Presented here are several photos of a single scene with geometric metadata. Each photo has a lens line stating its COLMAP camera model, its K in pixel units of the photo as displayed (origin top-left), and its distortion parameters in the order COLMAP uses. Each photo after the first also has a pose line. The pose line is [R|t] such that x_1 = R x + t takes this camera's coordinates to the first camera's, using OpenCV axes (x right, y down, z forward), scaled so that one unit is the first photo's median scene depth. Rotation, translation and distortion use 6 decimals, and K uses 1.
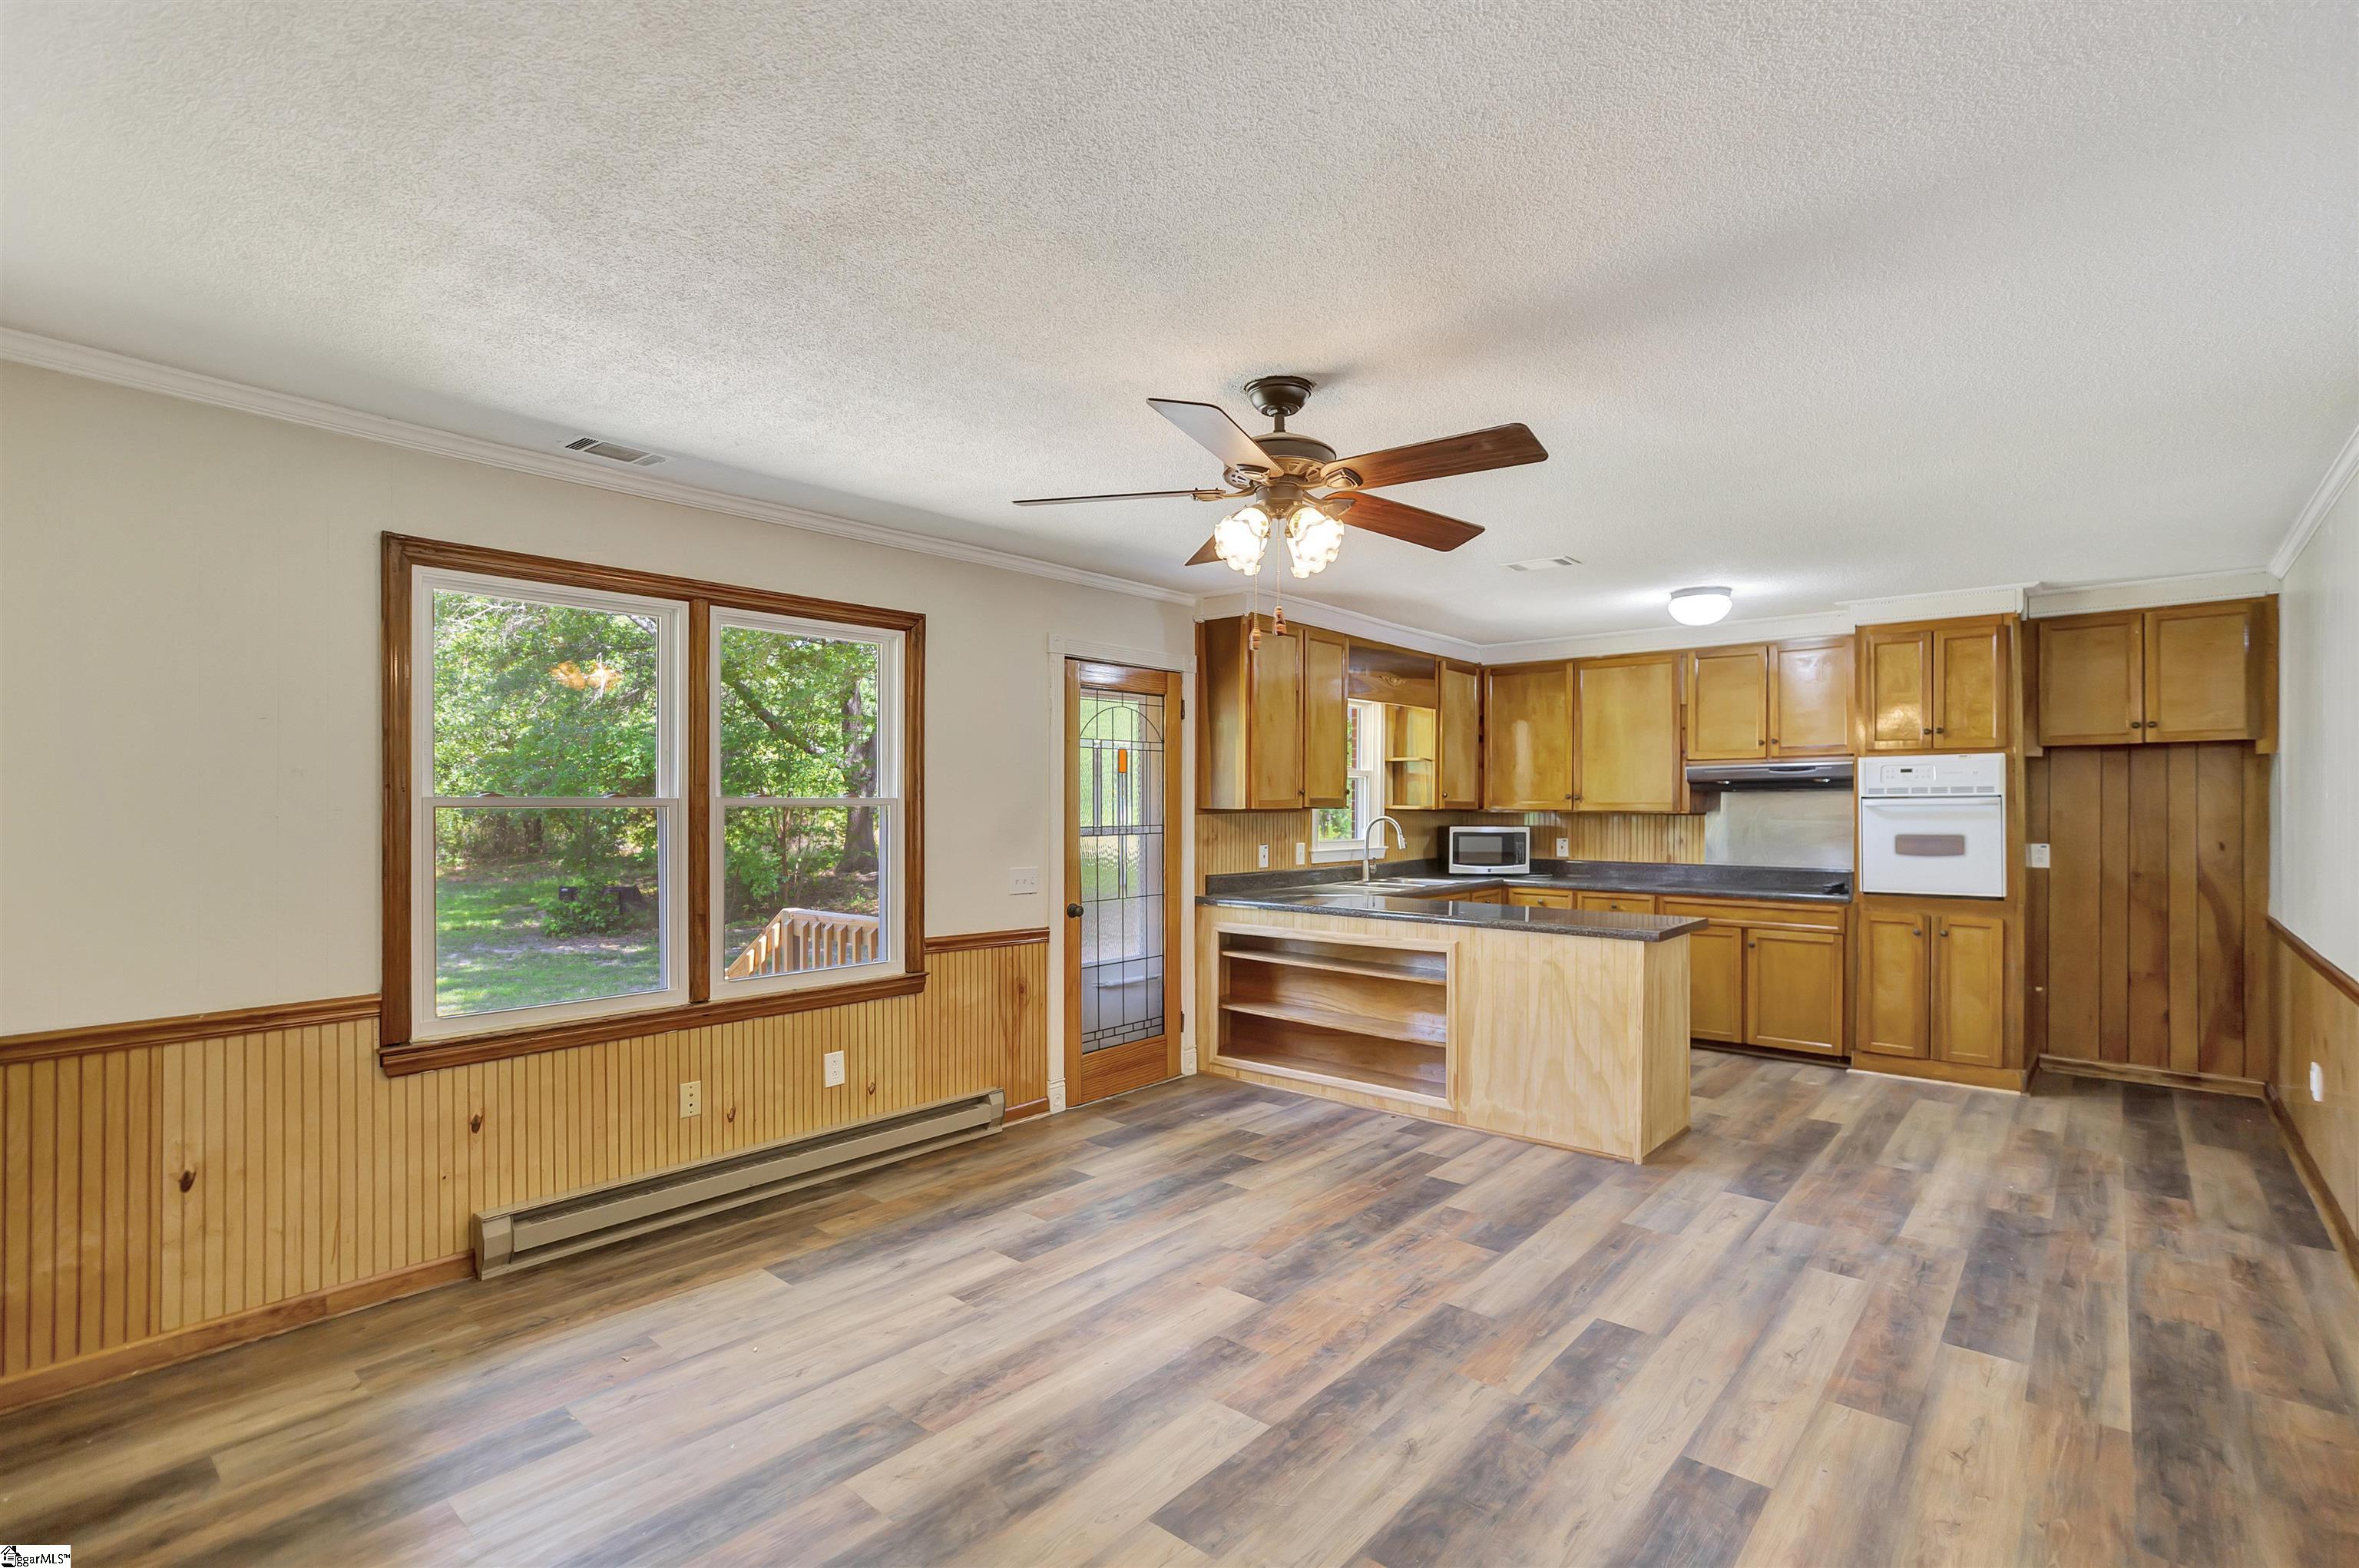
lens RADIAL K [[1097.6, 0, 1180.4], [0, 1097.6, 811.3], [0, 0, 1]] dist [-0.028680, 0.018891]
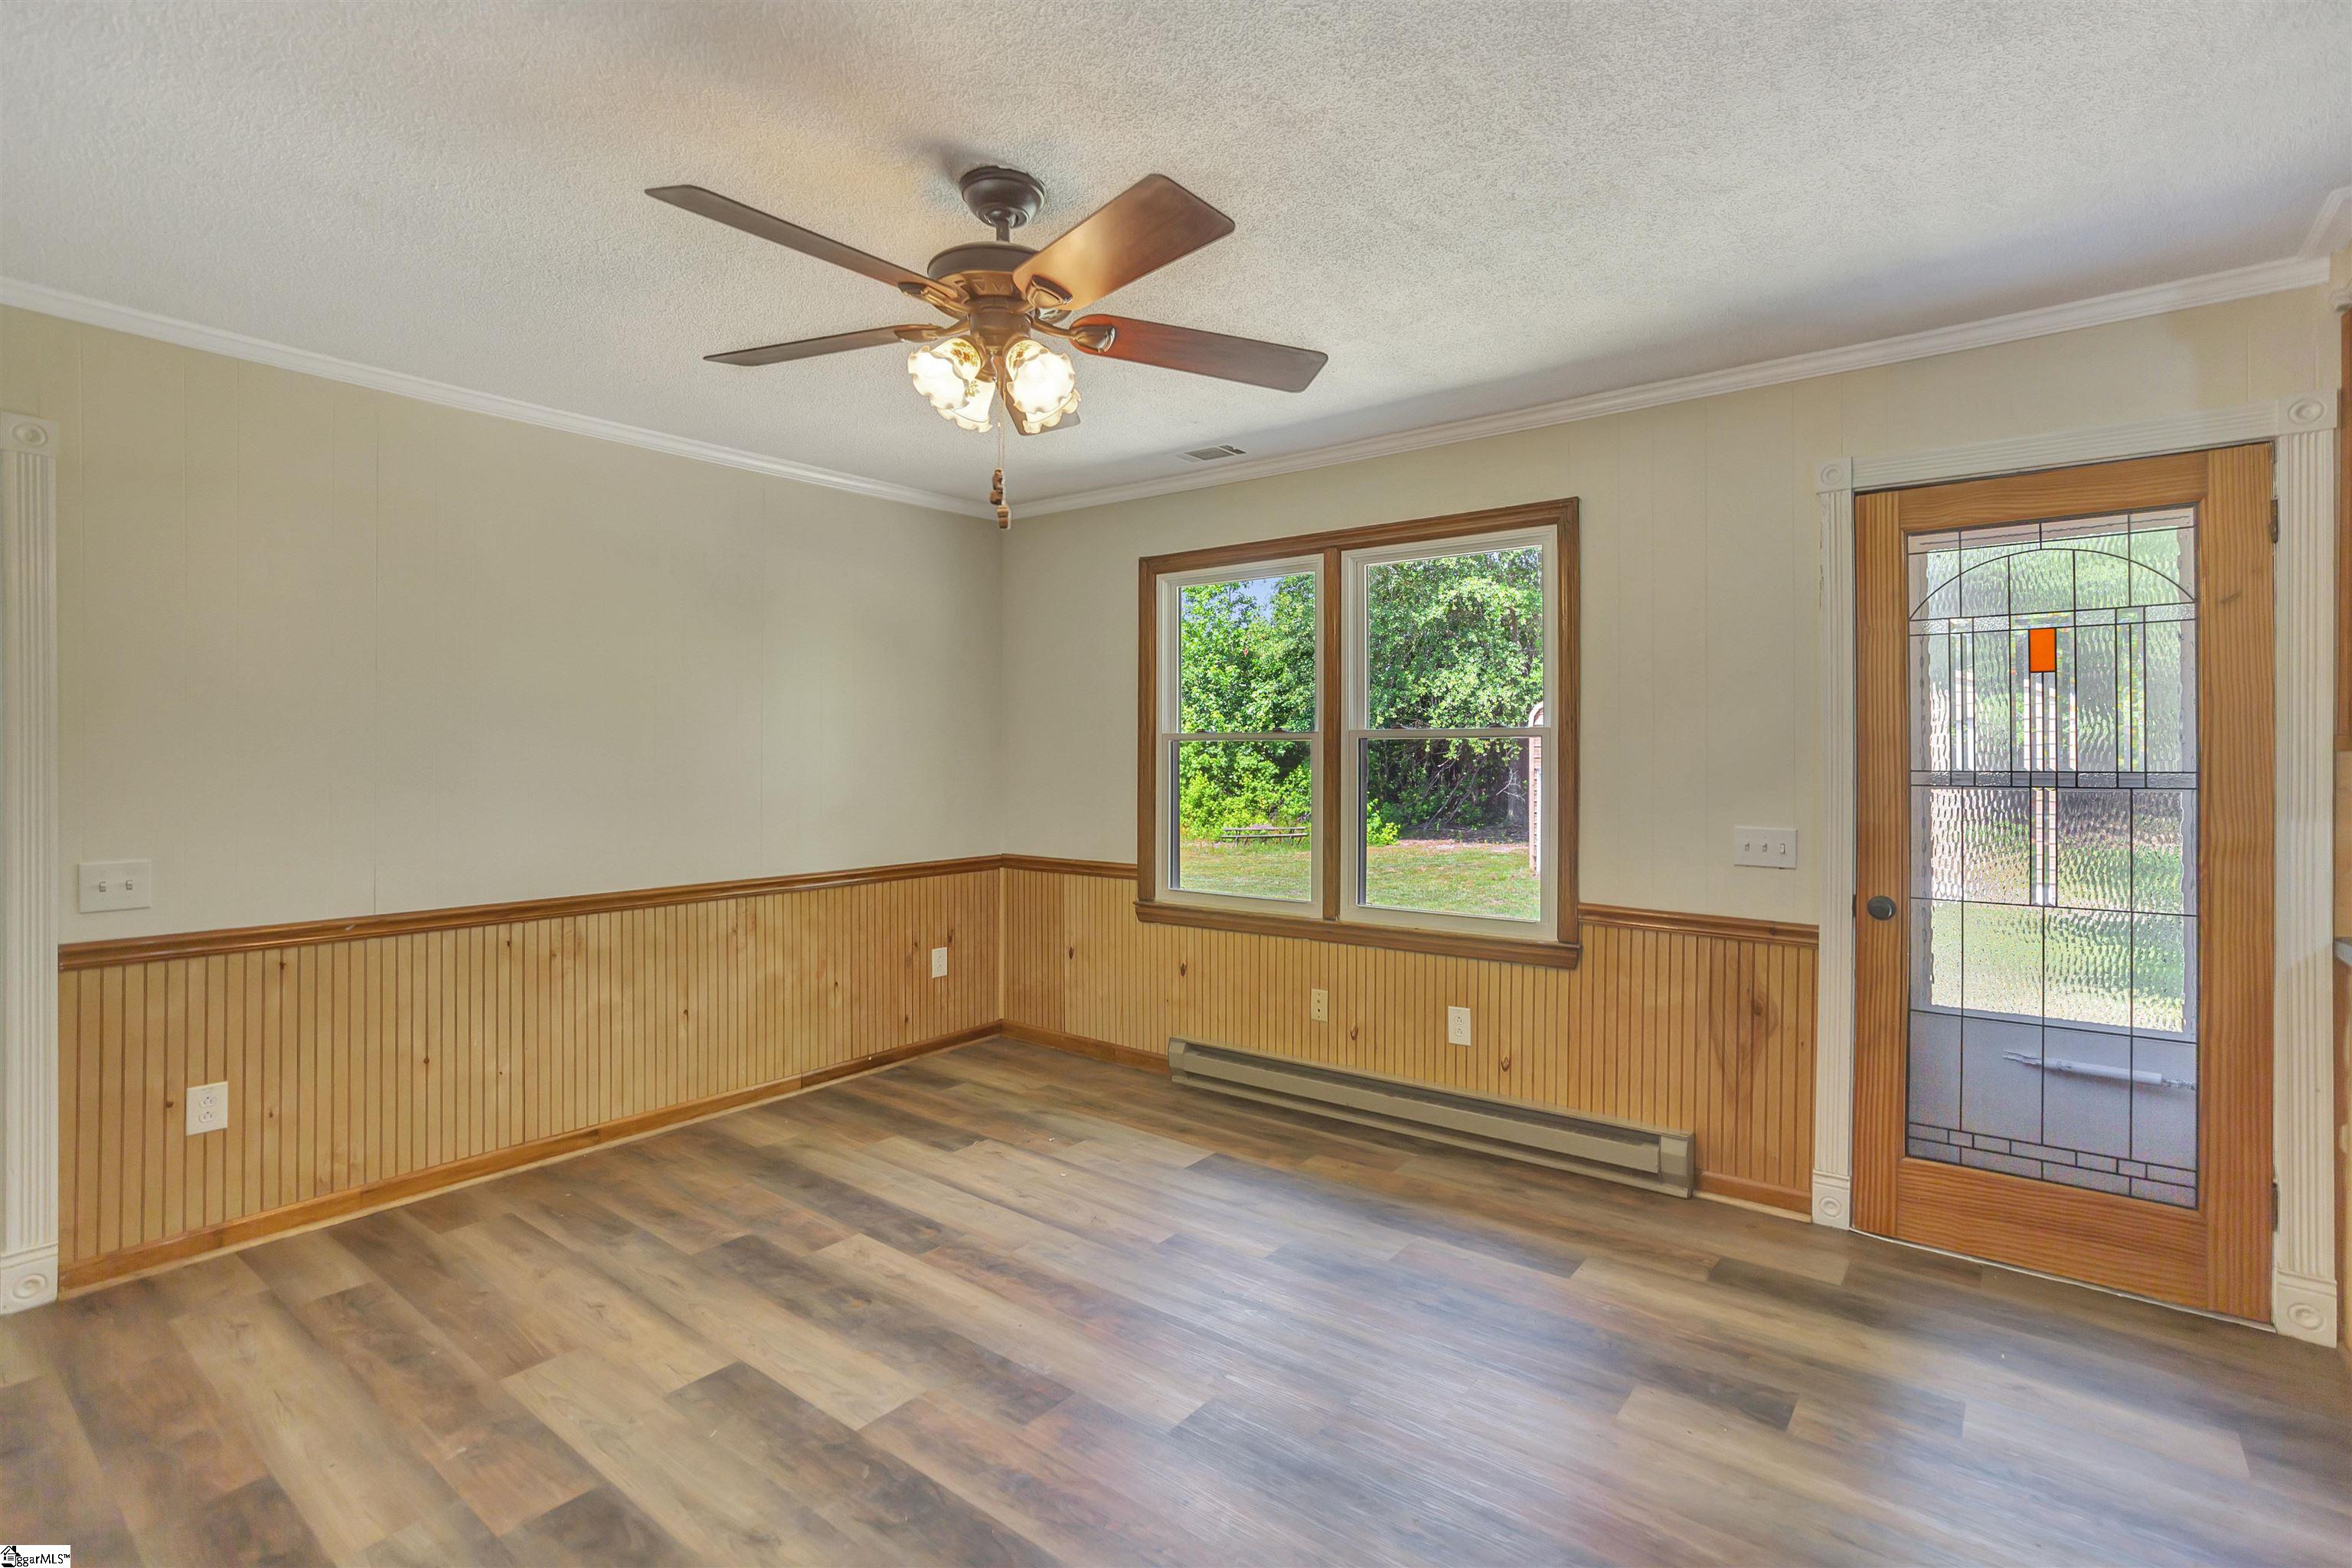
lens RADIAL K [[1094.4, 0, 1198.9], [0, 1094.4, 761.4], [0, 0, 1]] dist [-0.028680, 0.018891]
pose [[0.060110, 0.005428, -0.998177, 0.592840], [-0.006621, 0.999965, 0.005039, 0.012359], [0.998170, 0.006306, 0.060144, 0.747449]]
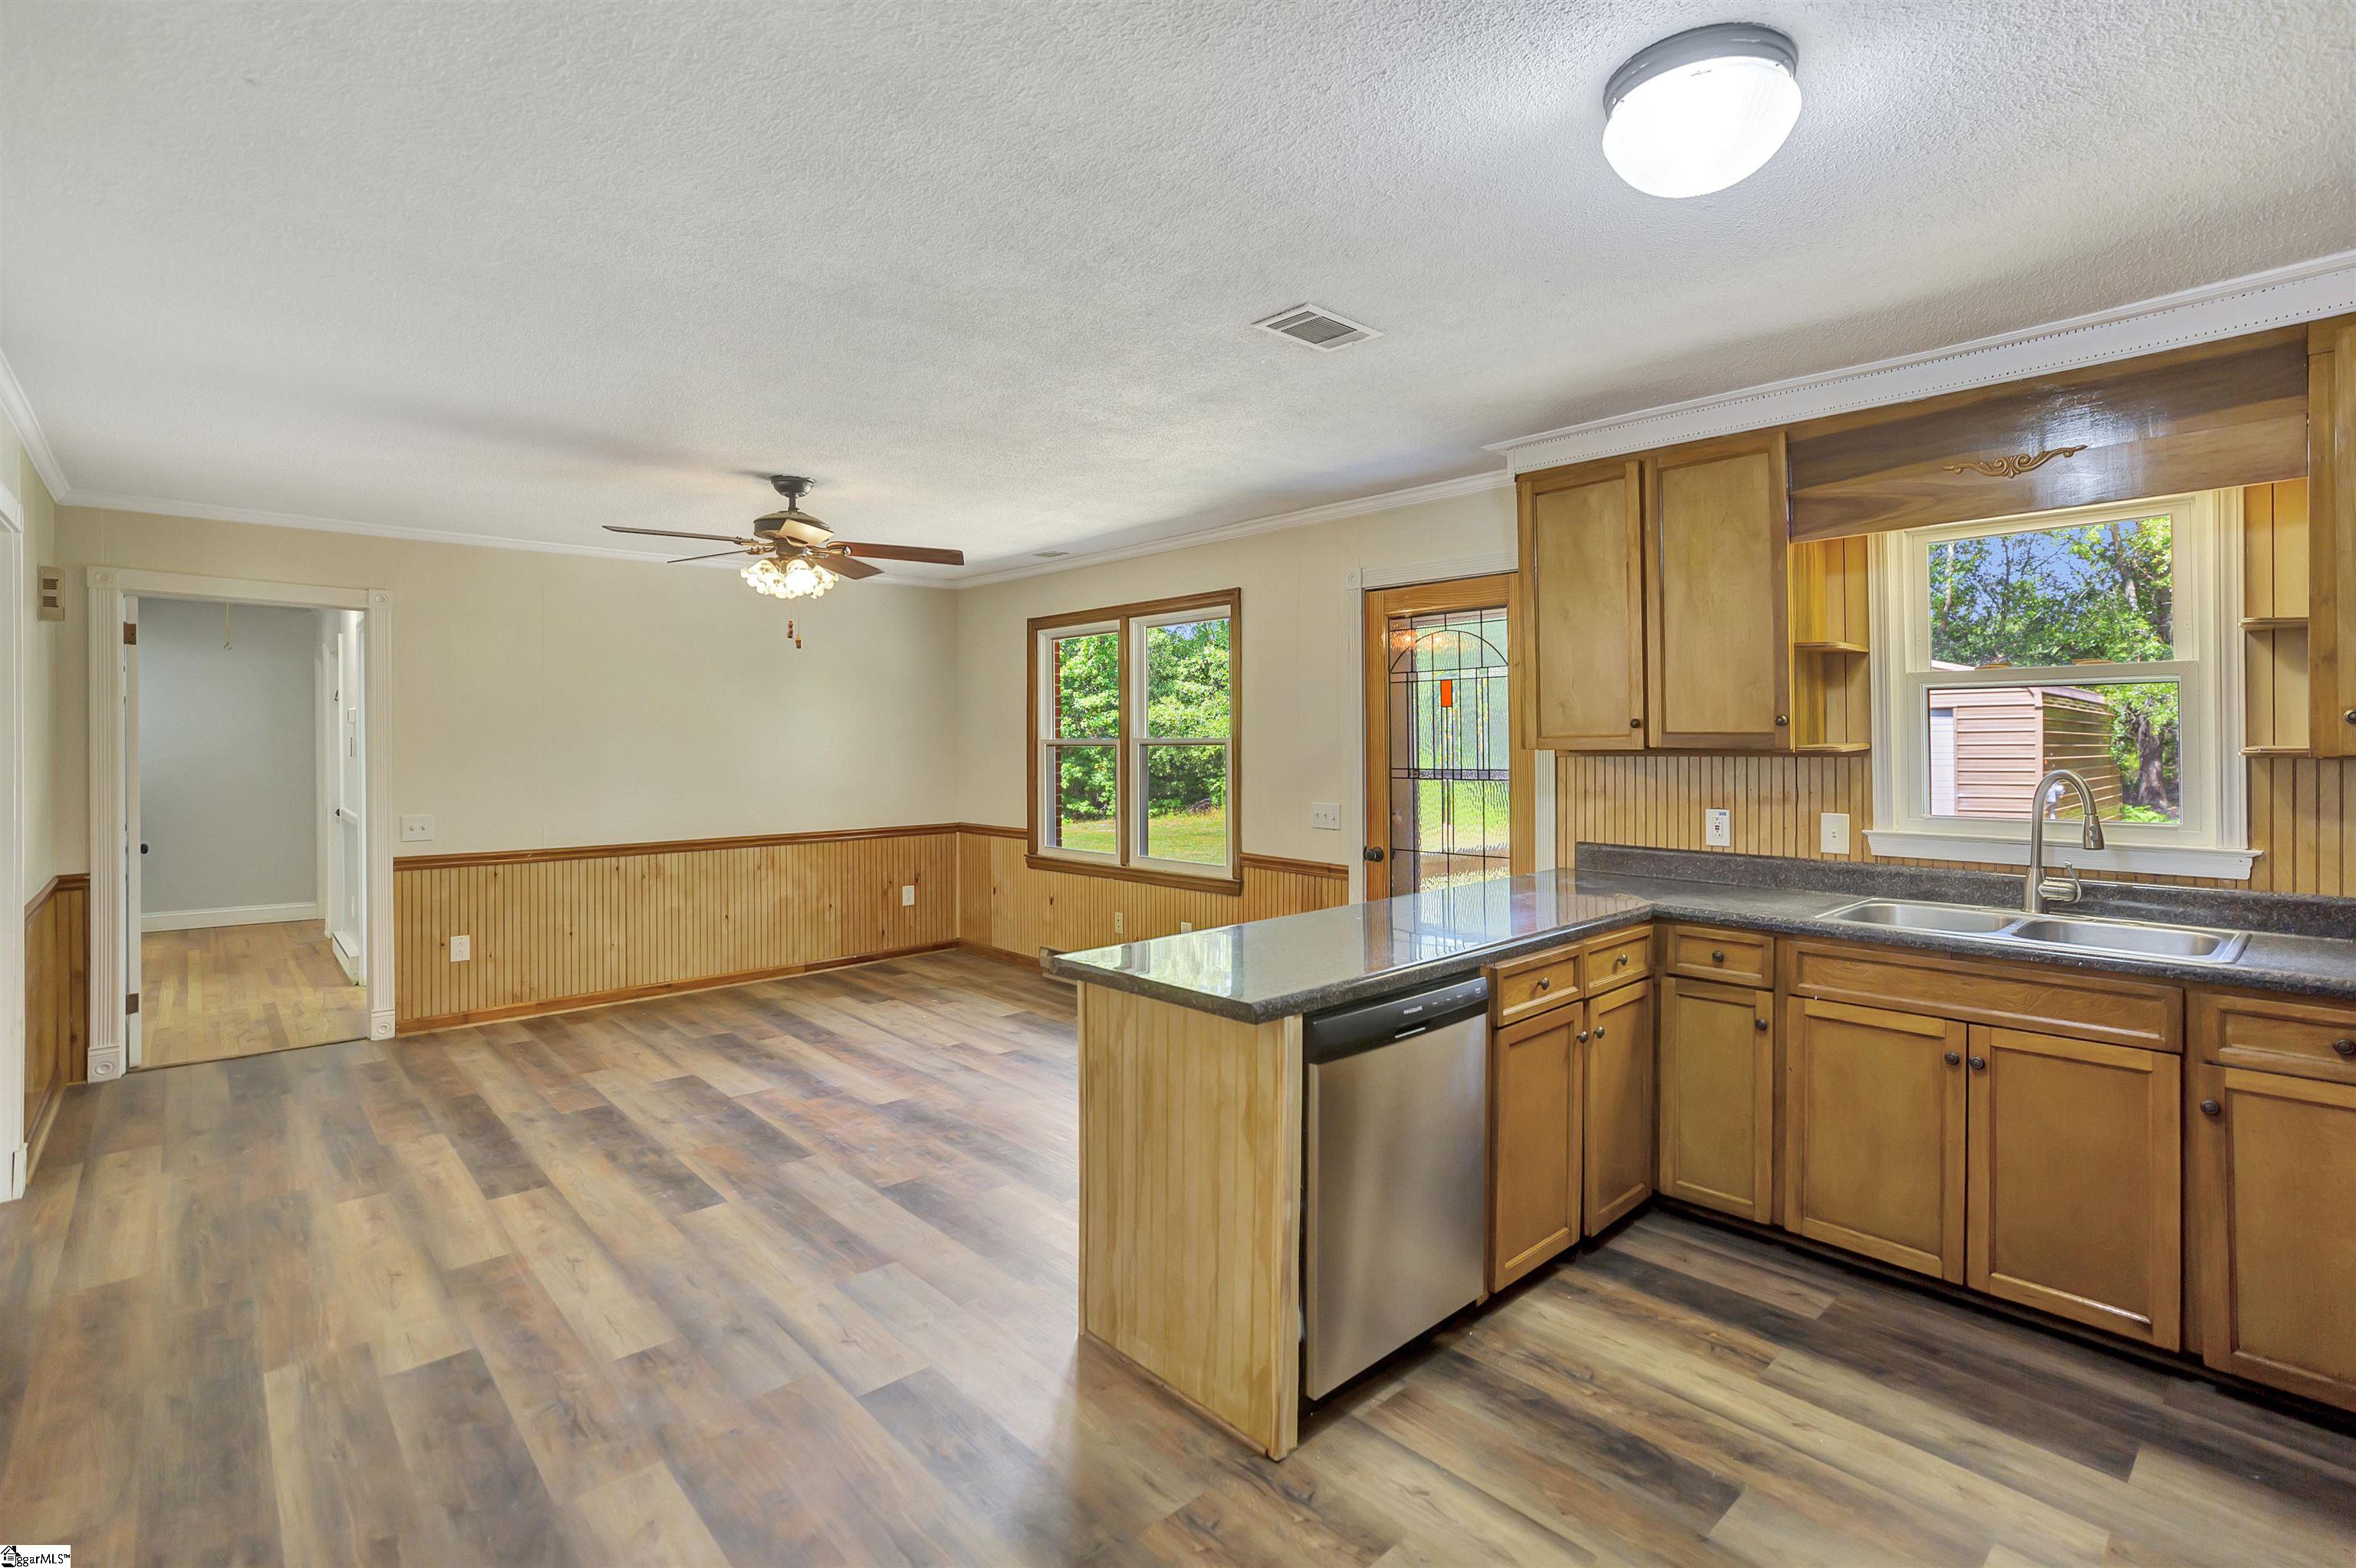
lens RADIAL K [[1096.1, 0, 1197.6], [0, 1096.1, 735.3], [0, 0, 1]] dist [-0.028680, 0.018891]
pose [[-0.109034, -0.003663, -0.994031, 1.079493], [-0.001263, 0.999993, -0.003547, -0.011144], [0.994037, 0.000869, -0.109038, 1.193304]]
